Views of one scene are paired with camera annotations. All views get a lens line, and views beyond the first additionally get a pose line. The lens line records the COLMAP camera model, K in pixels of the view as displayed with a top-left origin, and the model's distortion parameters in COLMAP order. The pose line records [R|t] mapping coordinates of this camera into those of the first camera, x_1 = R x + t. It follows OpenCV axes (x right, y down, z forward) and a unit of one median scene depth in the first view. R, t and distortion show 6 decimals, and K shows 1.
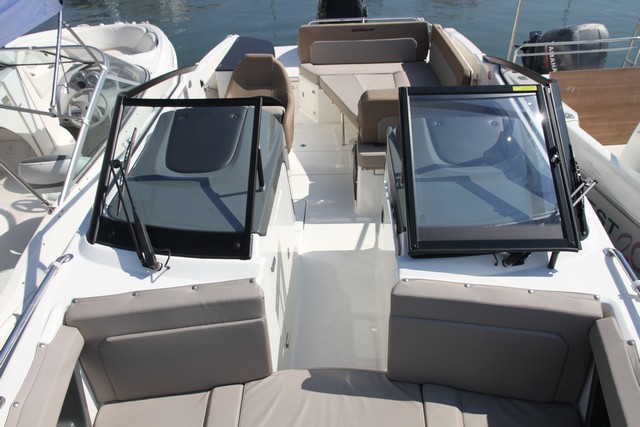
lens RADIAL K [[542.0, 0, 320.0], [0, 542.0, 213.5], [0, 0, 1]] dist [-0.000483, -0.000152]
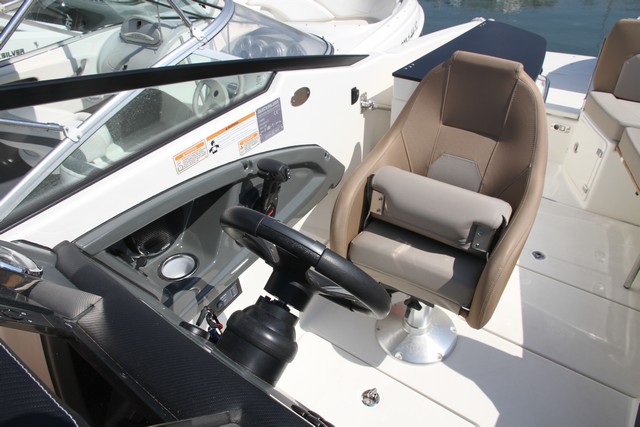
lens RADIAL K [[428.5, 0, 320.0], [0, 428.5, 213.5], [0, 0, 1]] dist [-0.075608, 0.002709]
pose [[0.824127, 0.343217, -0.450574, -0.033039], [-0.296415, 0.939211, 0.173267, -0.157673], [0.482652, -0.009237, 0.875763, 0.527477]]
